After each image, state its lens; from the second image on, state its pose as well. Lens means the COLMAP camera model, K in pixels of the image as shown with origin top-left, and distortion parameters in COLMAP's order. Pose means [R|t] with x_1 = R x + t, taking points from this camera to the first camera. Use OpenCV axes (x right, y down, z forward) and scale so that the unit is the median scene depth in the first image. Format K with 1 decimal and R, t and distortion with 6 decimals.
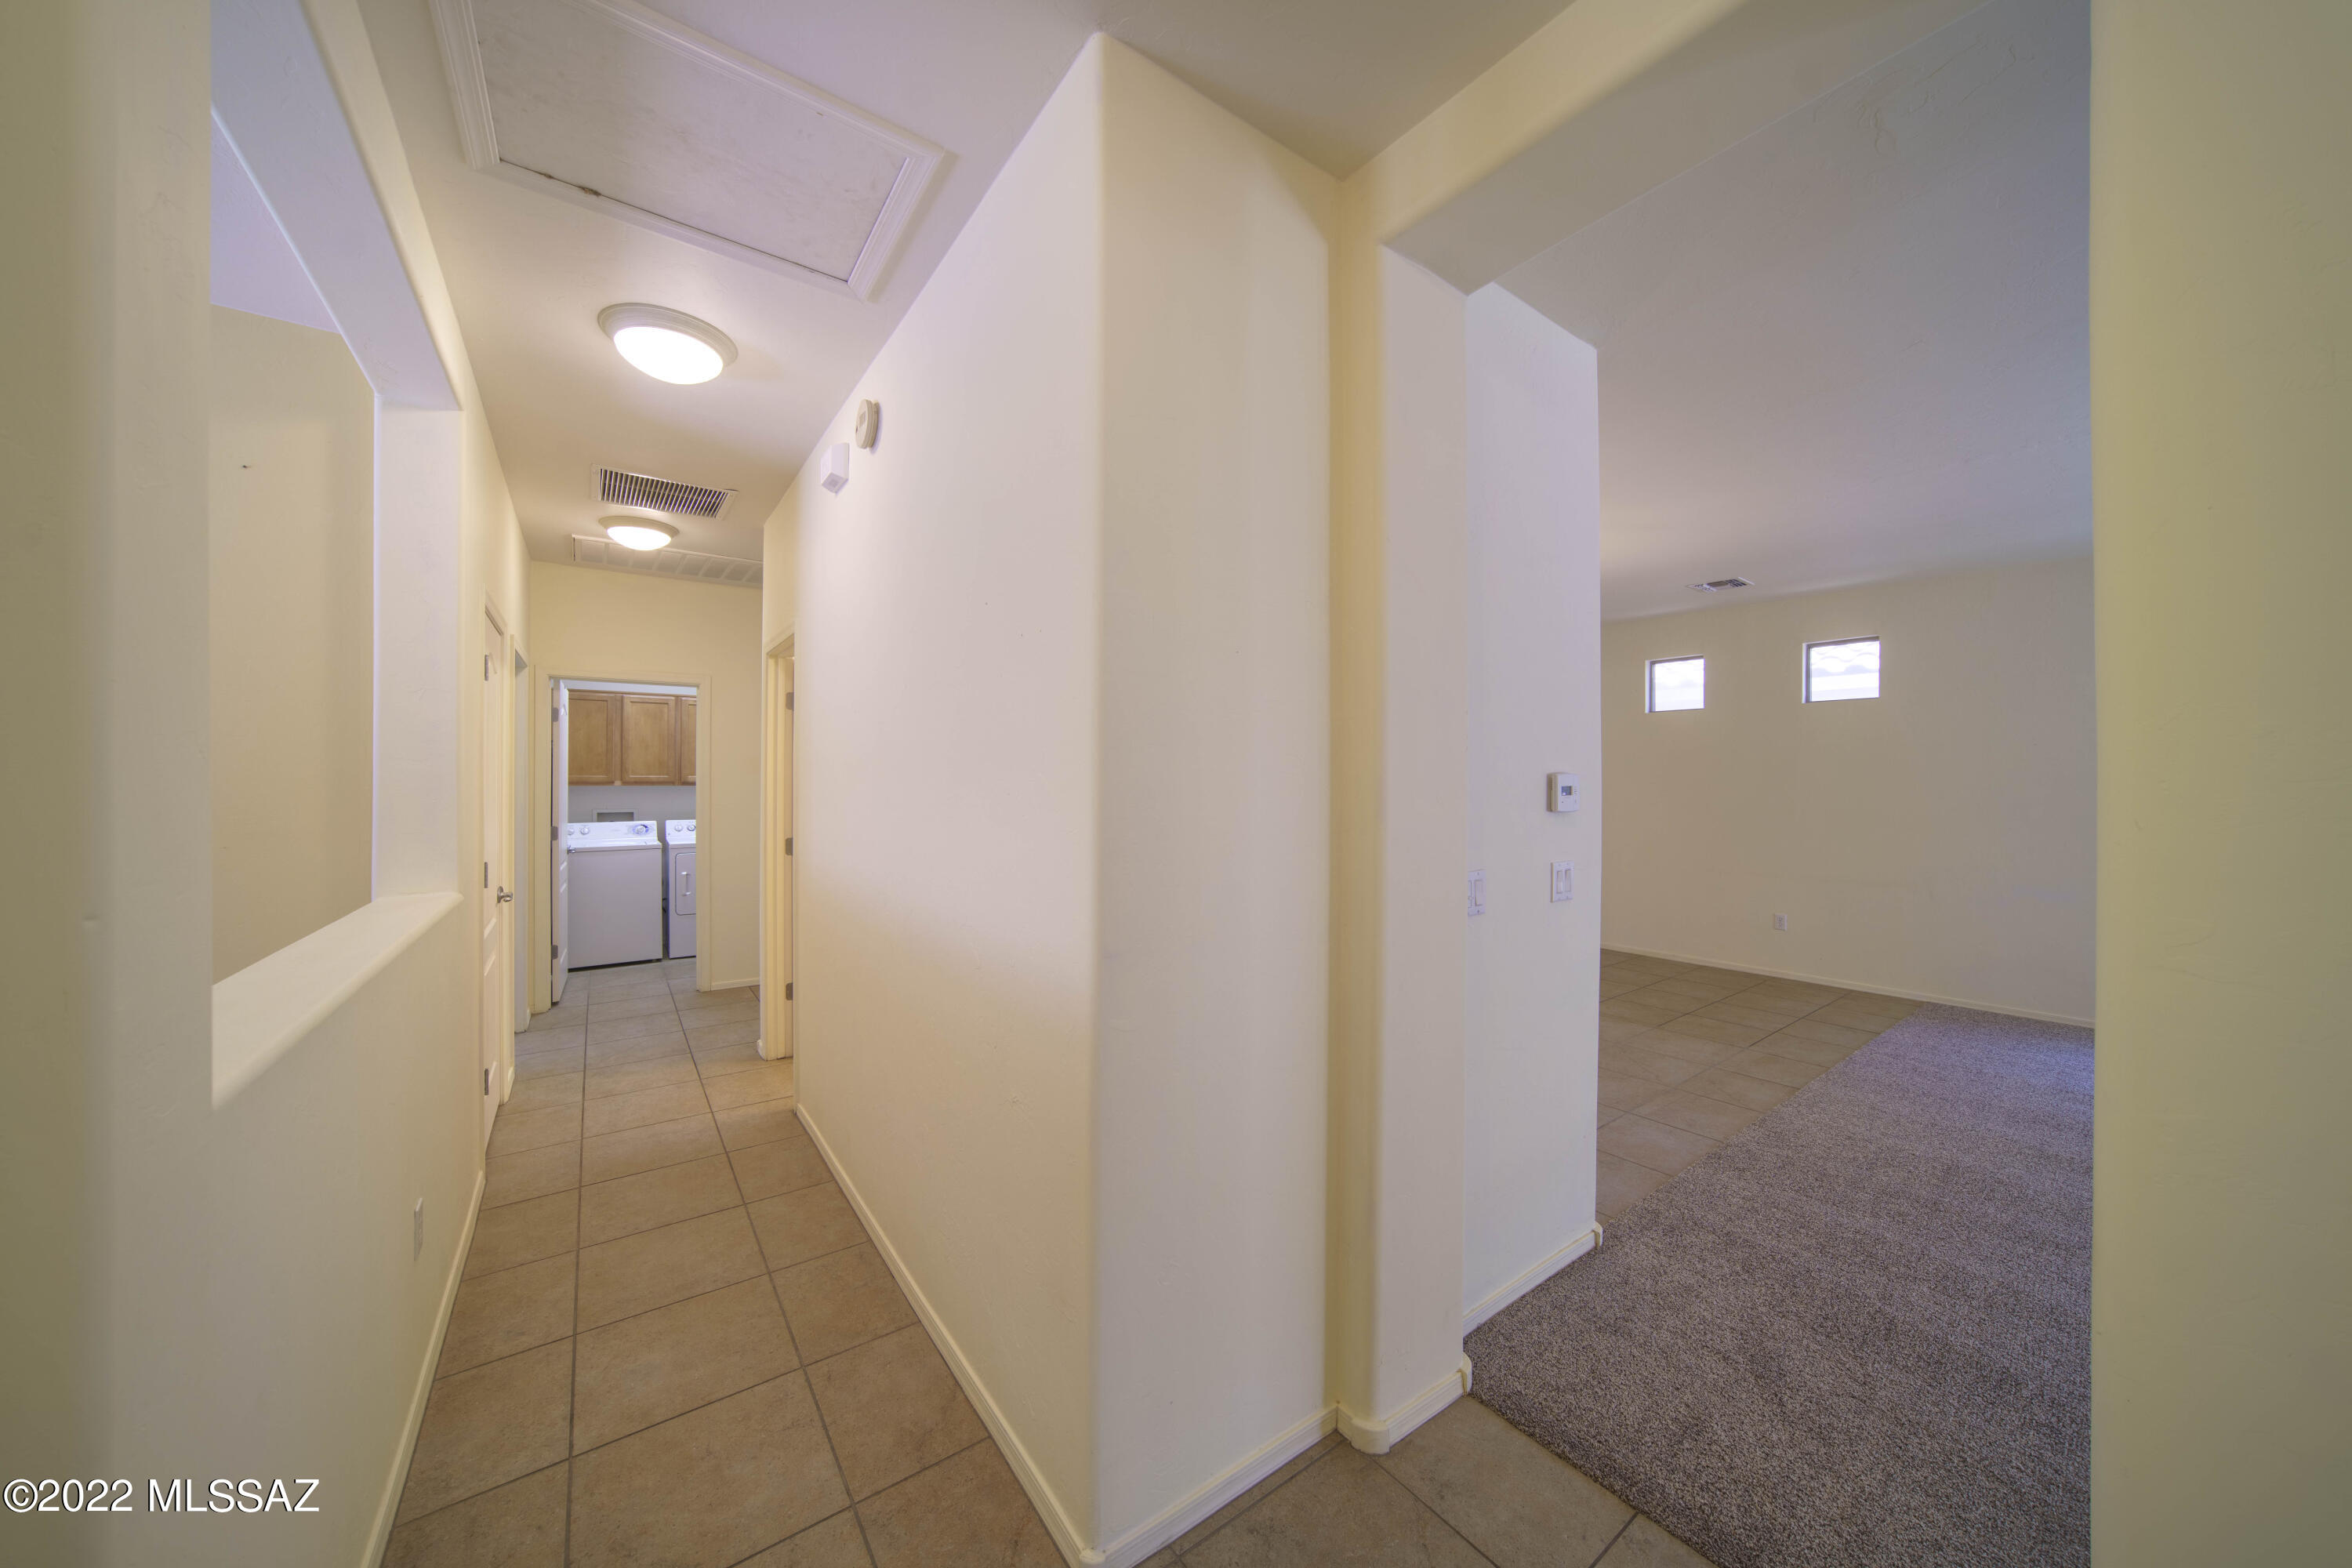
lens RADIAL K [[797.9, 0, 1170.2], [0, 797.9, 780.4], [0, 0, 1]] dist [-0.025681, 0.006512]
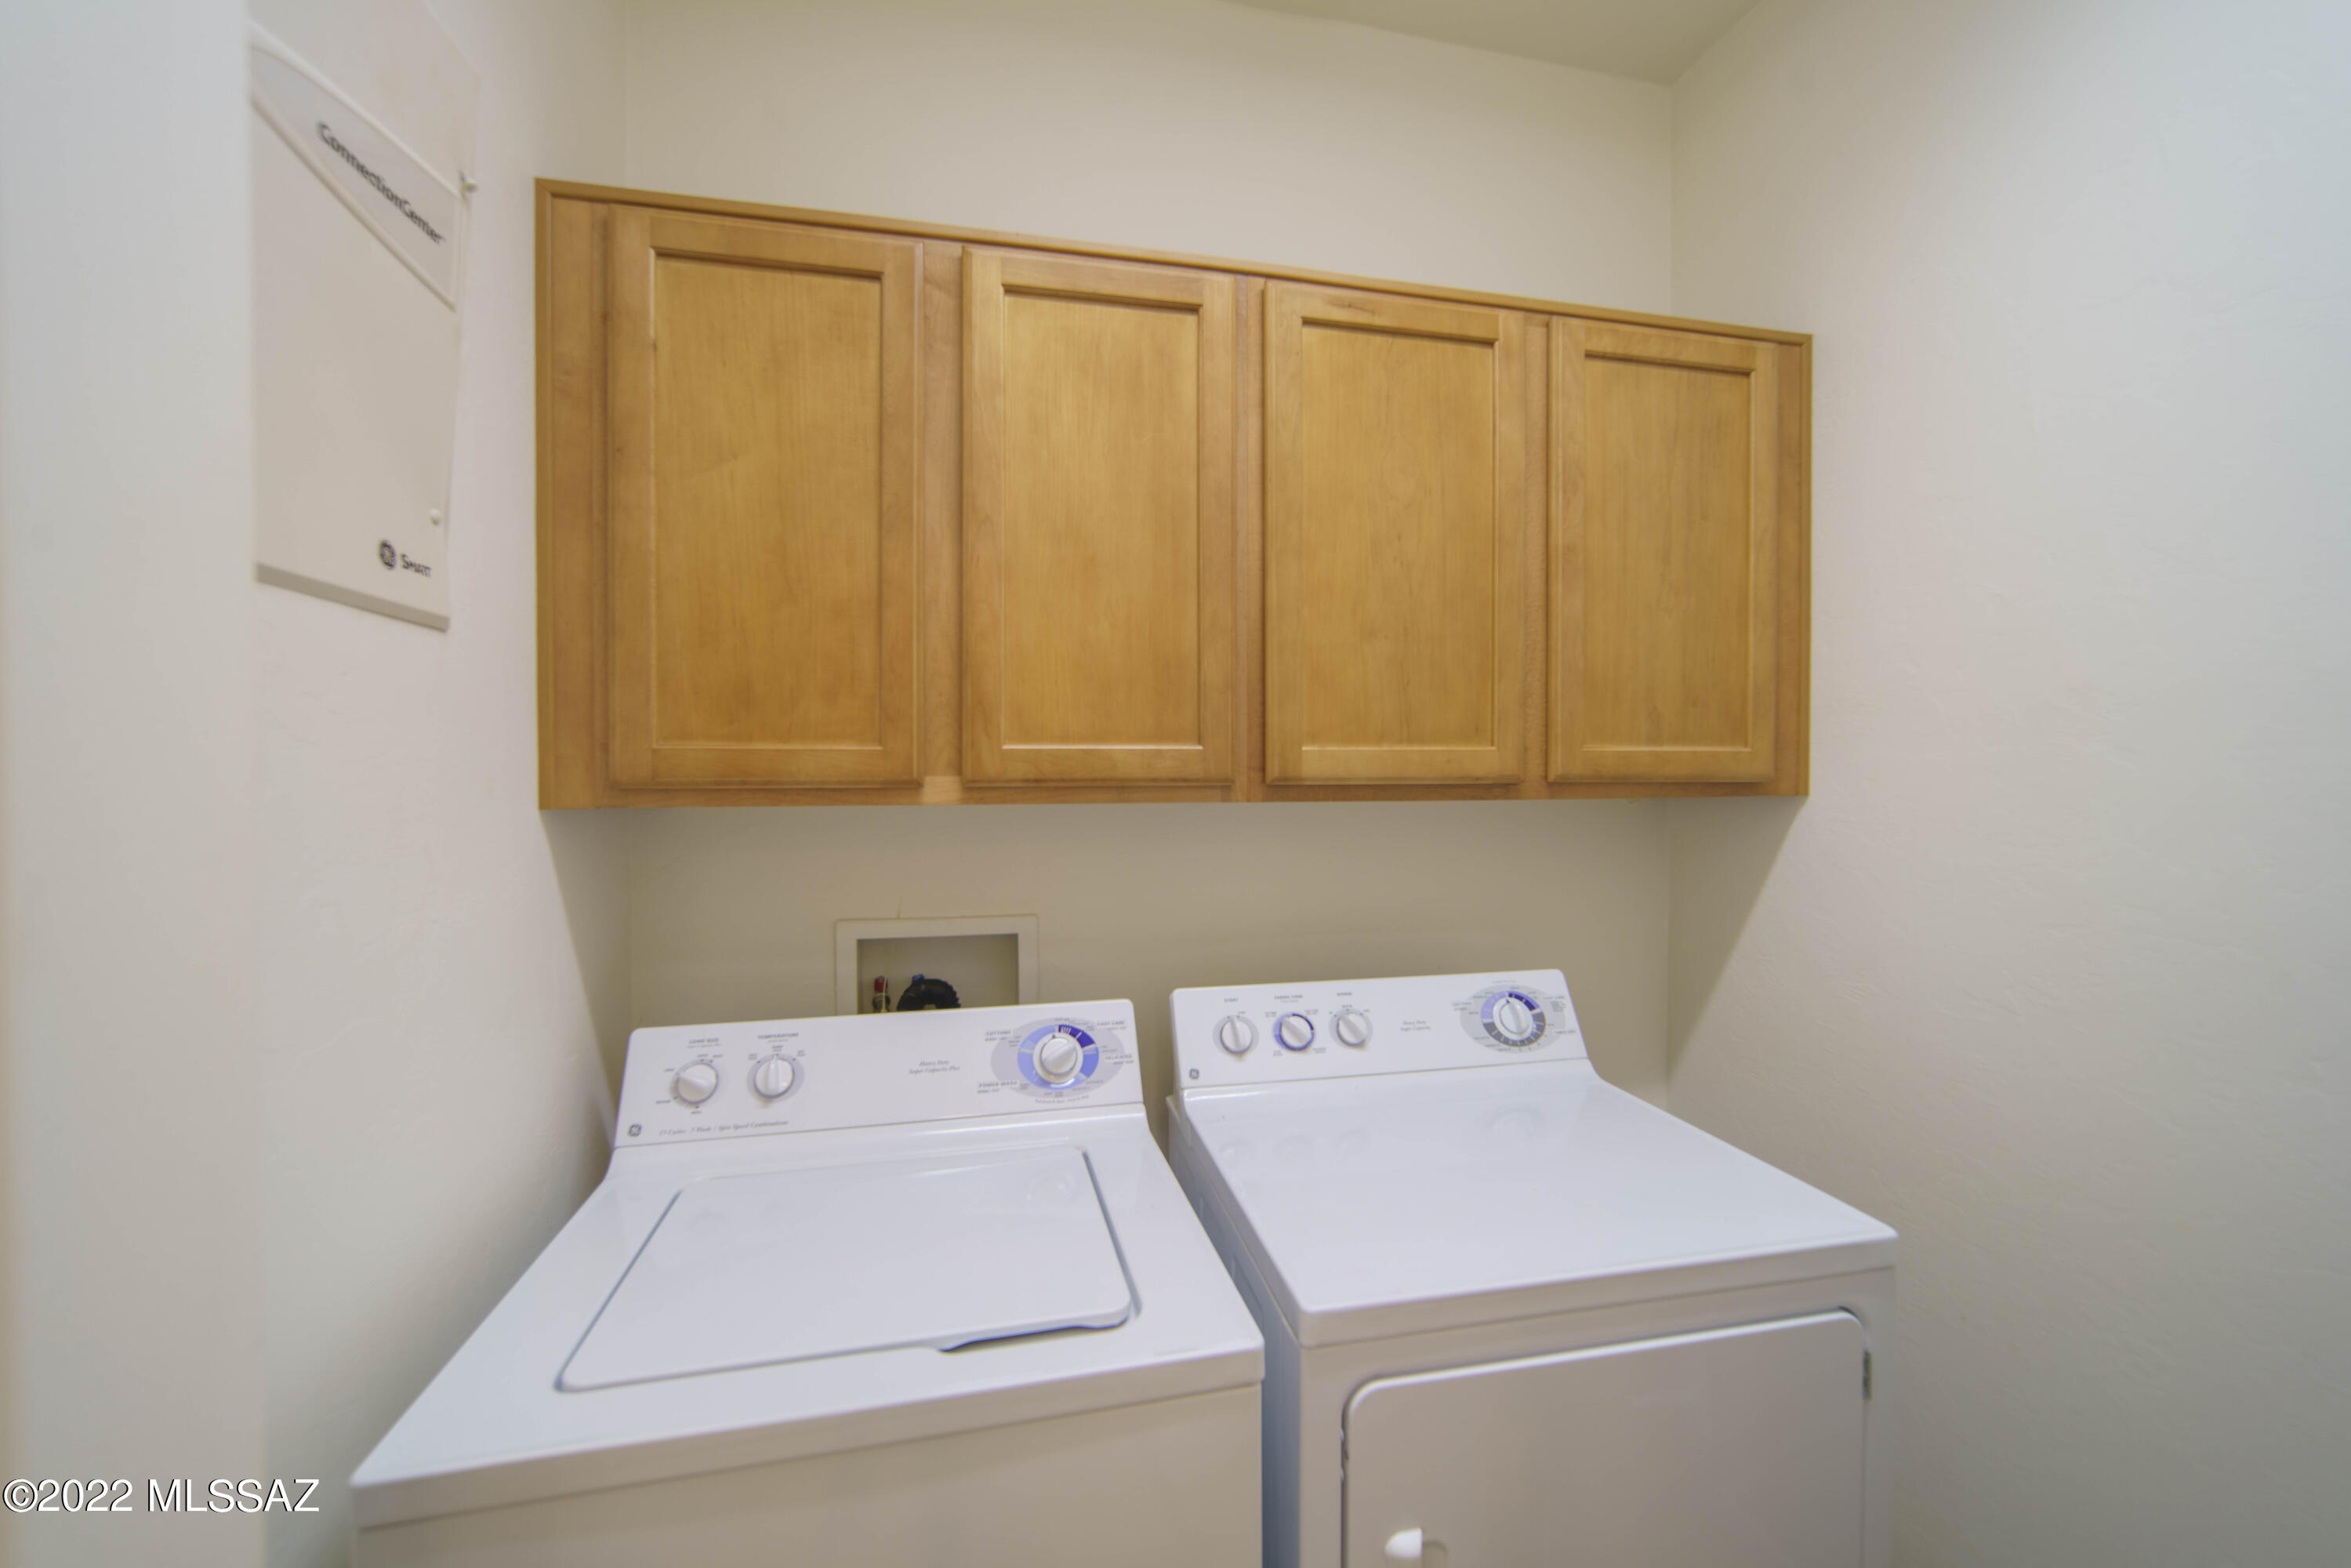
lens RADIAL K [[1002.3, 0, 1185.1], [0, 1002.3, 777.8], [0, 0, 1]] dist [0.000113, 0.000162]
pose [[0.925369, 0.000665, -0.379066, -0.569945], [0.004049, 0.999924, 0.011639, -0.001378], [0.379045, -0.012305, 0.925296, 0.820434]]
